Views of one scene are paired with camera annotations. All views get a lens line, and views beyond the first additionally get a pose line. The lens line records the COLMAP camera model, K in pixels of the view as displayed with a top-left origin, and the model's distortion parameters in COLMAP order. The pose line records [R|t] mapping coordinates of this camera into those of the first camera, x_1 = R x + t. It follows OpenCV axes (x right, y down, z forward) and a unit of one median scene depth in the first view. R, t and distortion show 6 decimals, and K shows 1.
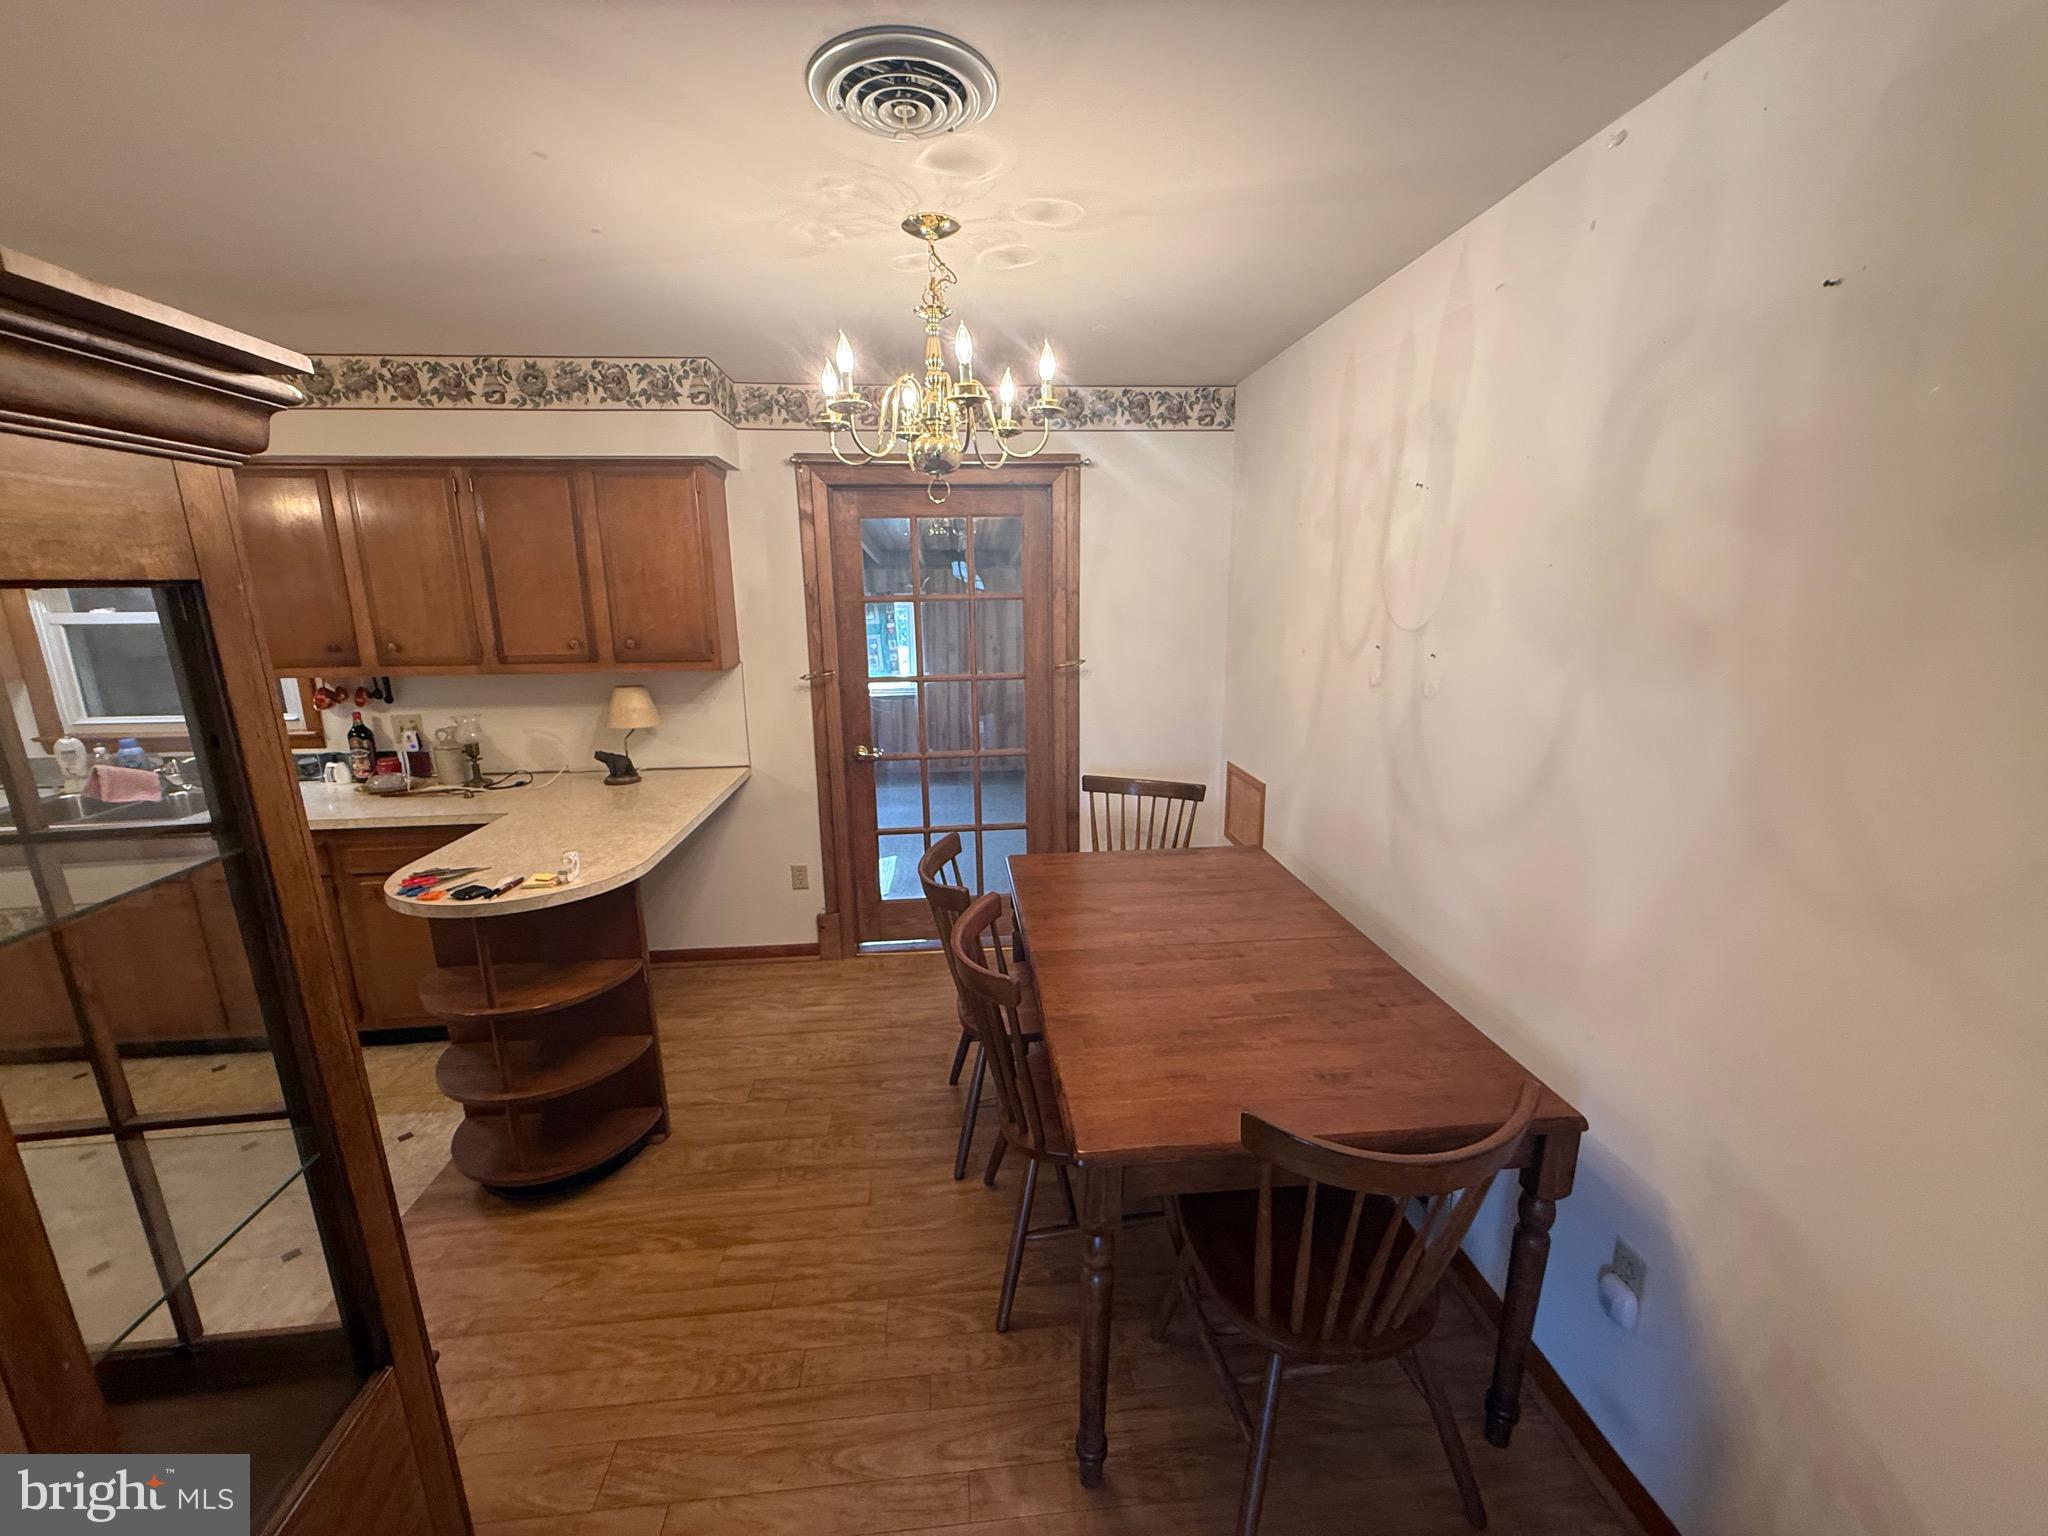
lens RADIAL K [[832.2, 0, 1024.0], [0, 832.2, 768.0], [0, 0, 1]] dist [-0.001212, -0.000455]
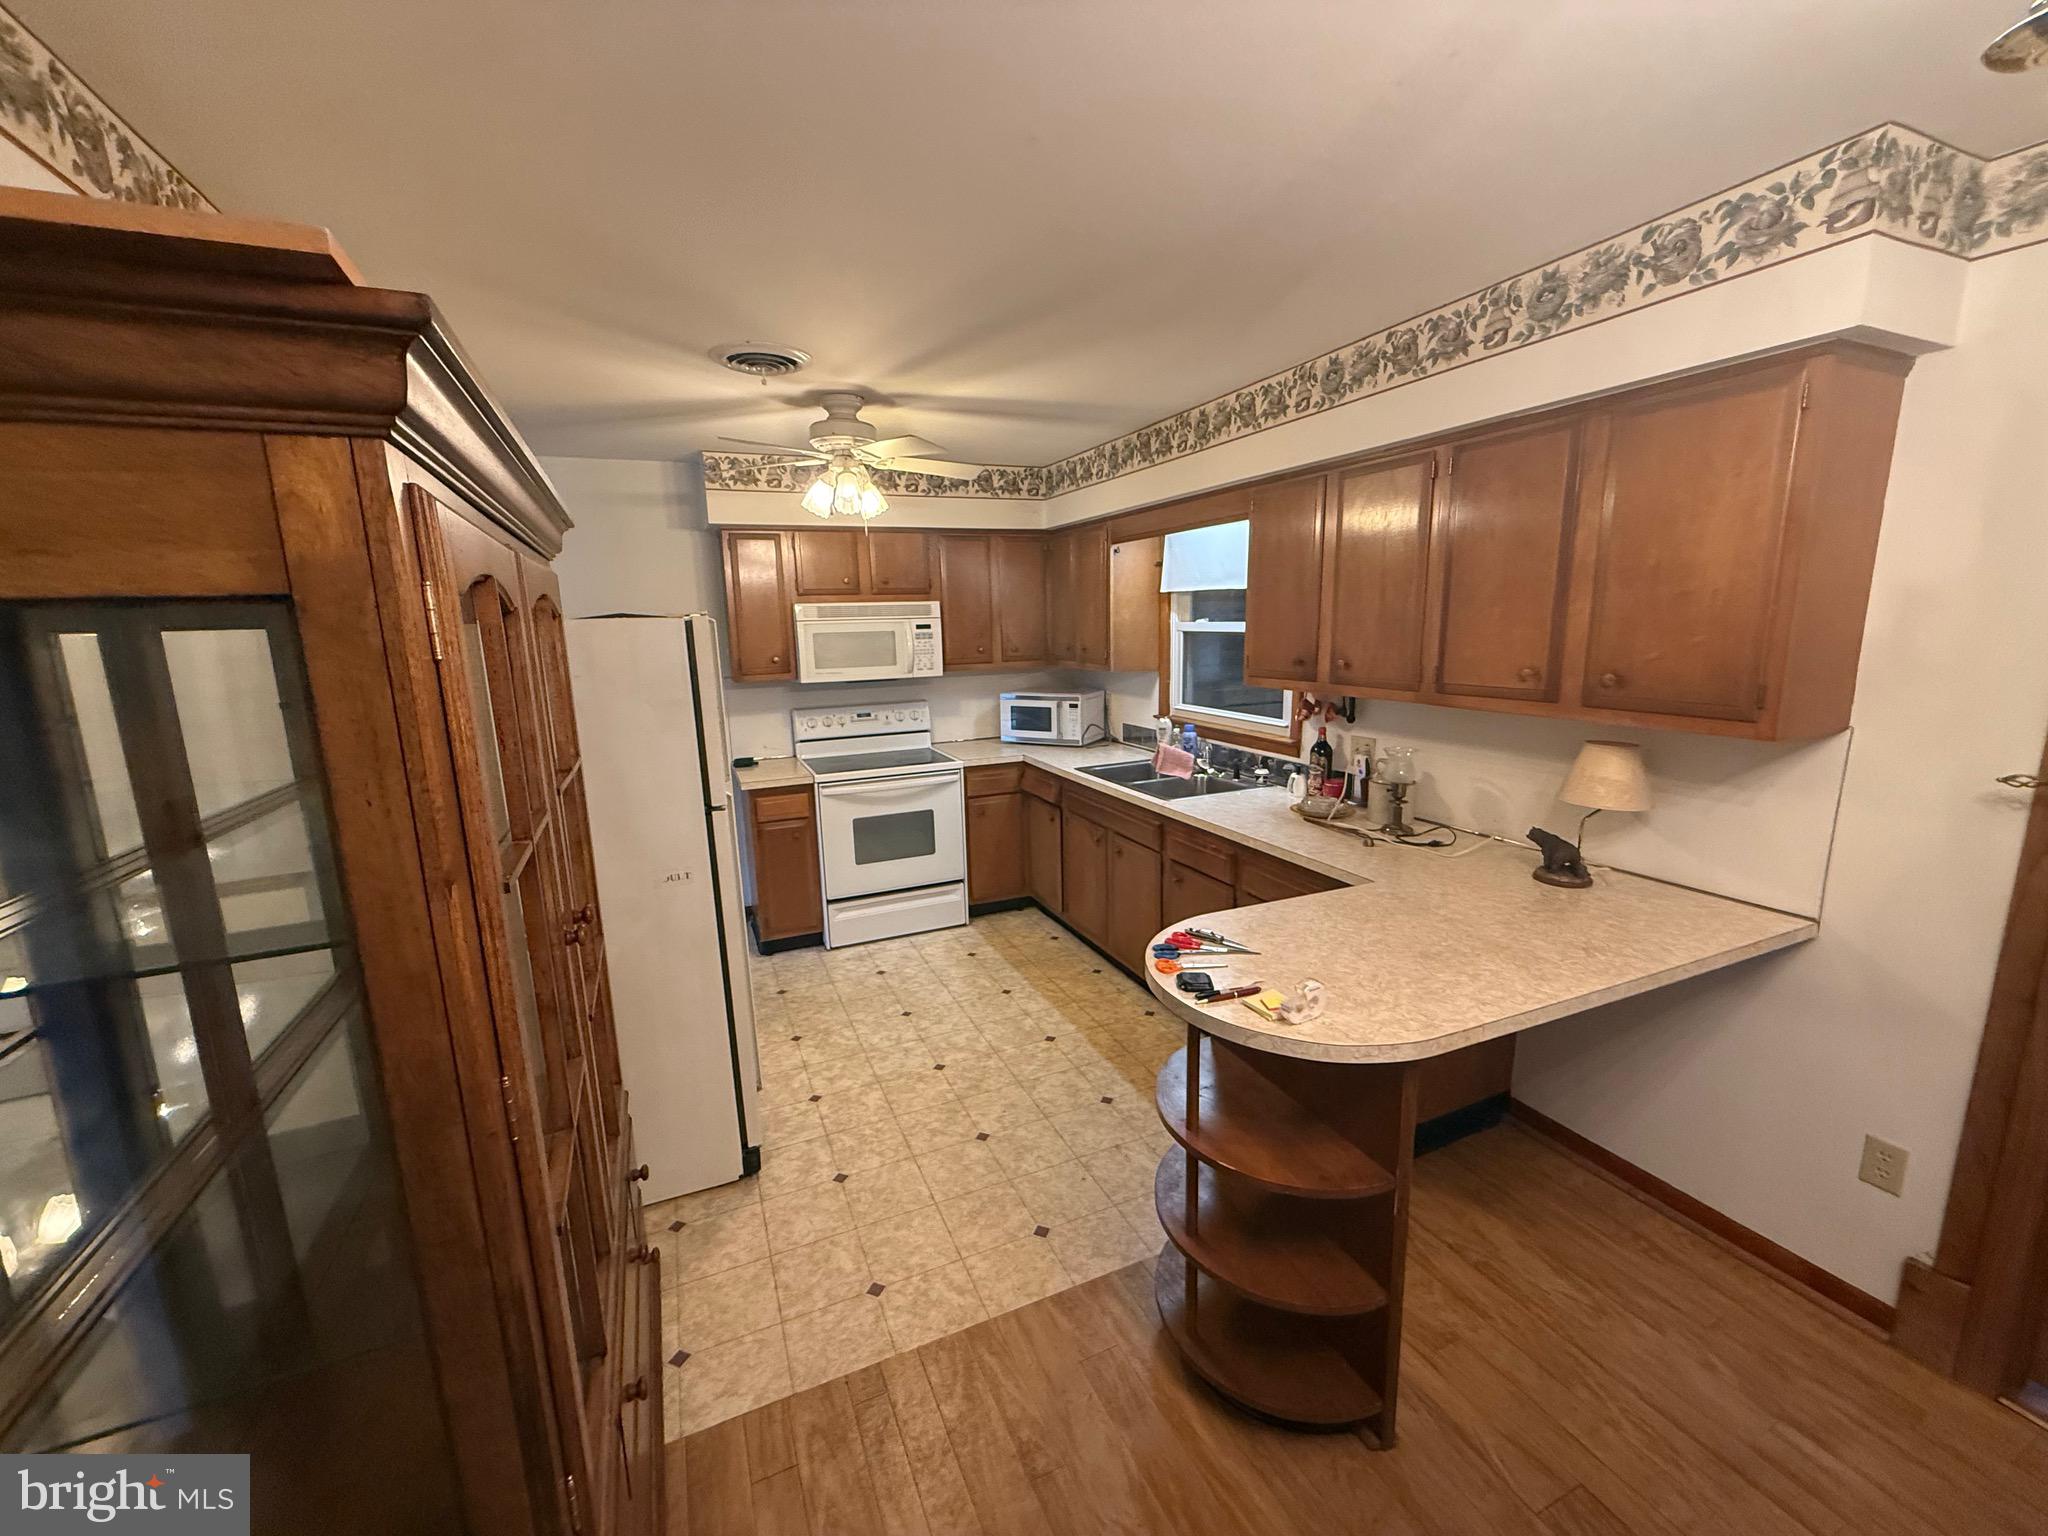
lens RADIAL K [[812.6, 0, 1019.9], [0, 812.6, 768.6], [0, 0, 1]] dist [-0.000484, -0.000099]
pose [[0.306778, 0.178282, -0.934935, -0.018250], [-0.182350, 0.975113, 0.126109, -0.078011], [0.934150, 0.131798, 0.331653, 0.375571]]
